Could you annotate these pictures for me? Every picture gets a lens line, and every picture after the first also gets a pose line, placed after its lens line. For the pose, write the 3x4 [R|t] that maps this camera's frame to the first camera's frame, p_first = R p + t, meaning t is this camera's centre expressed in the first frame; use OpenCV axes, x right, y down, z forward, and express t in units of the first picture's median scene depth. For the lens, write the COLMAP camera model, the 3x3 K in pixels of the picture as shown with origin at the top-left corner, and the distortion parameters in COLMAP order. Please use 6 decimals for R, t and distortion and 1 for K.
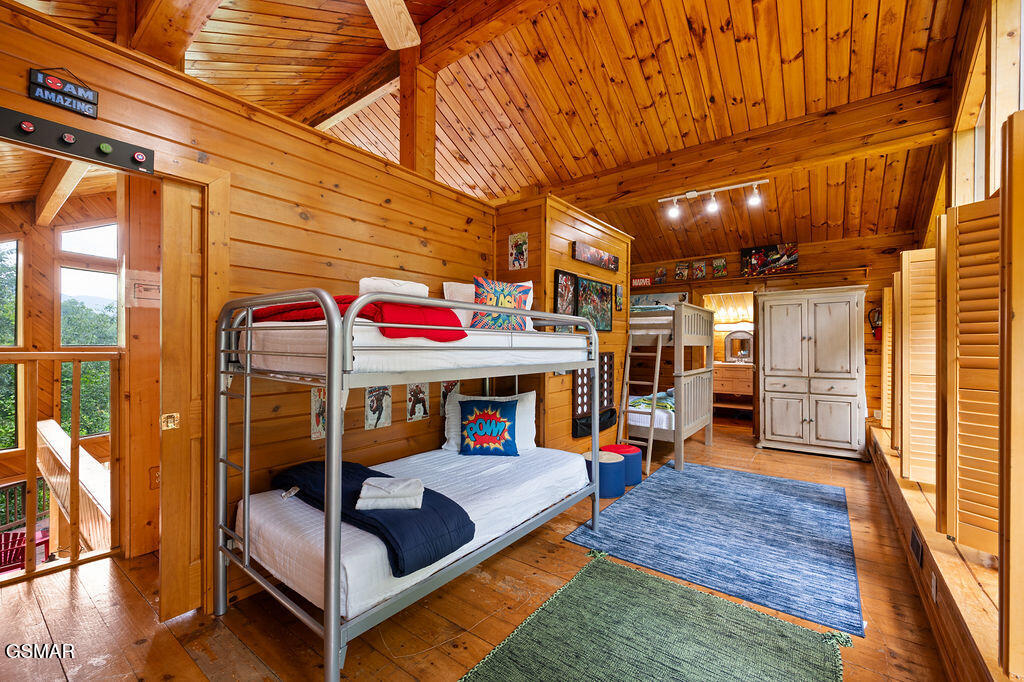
lens RADIAL K [[403.2, 0, 512.0], [0, 403.2, 341.0], [0, 0, 1]] dist [-0.000648, -0.000247]
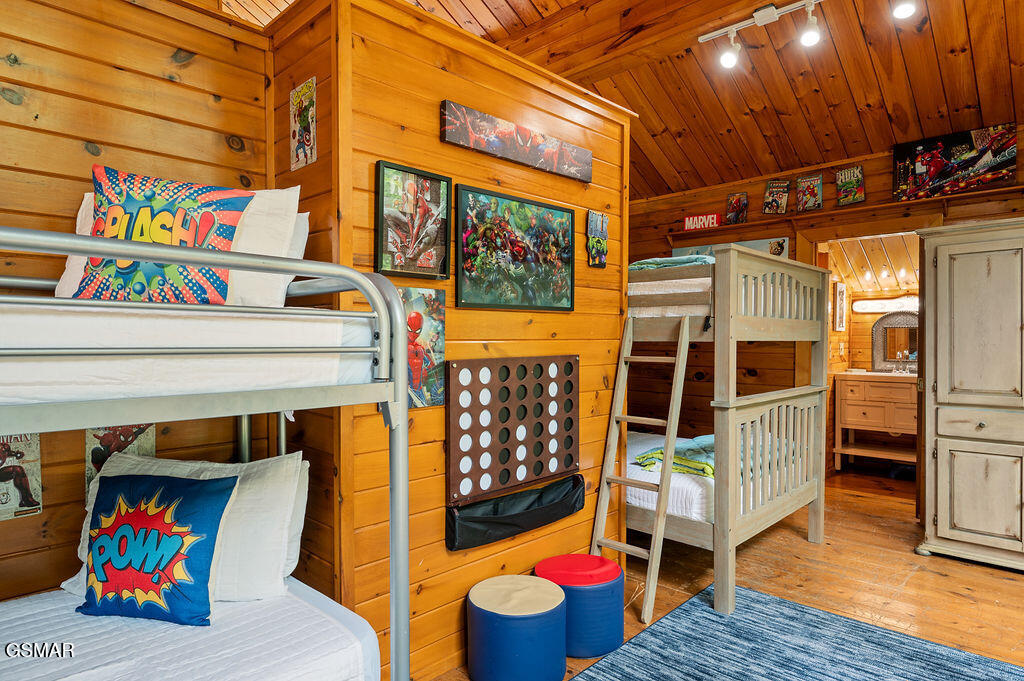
lens RADIAL K [[581.2, 0, 511.6], [0, 581.2, 343.7], [0, 0, 1]] dist [0.000640, -0.000567]
pose [[0.993741, -0.000595, -0.111711, 0.241067], [0.002573, 0.999842, 0.017560, 0.002295], [0.111683, -0.017738, 0.993586, 0.310200]]
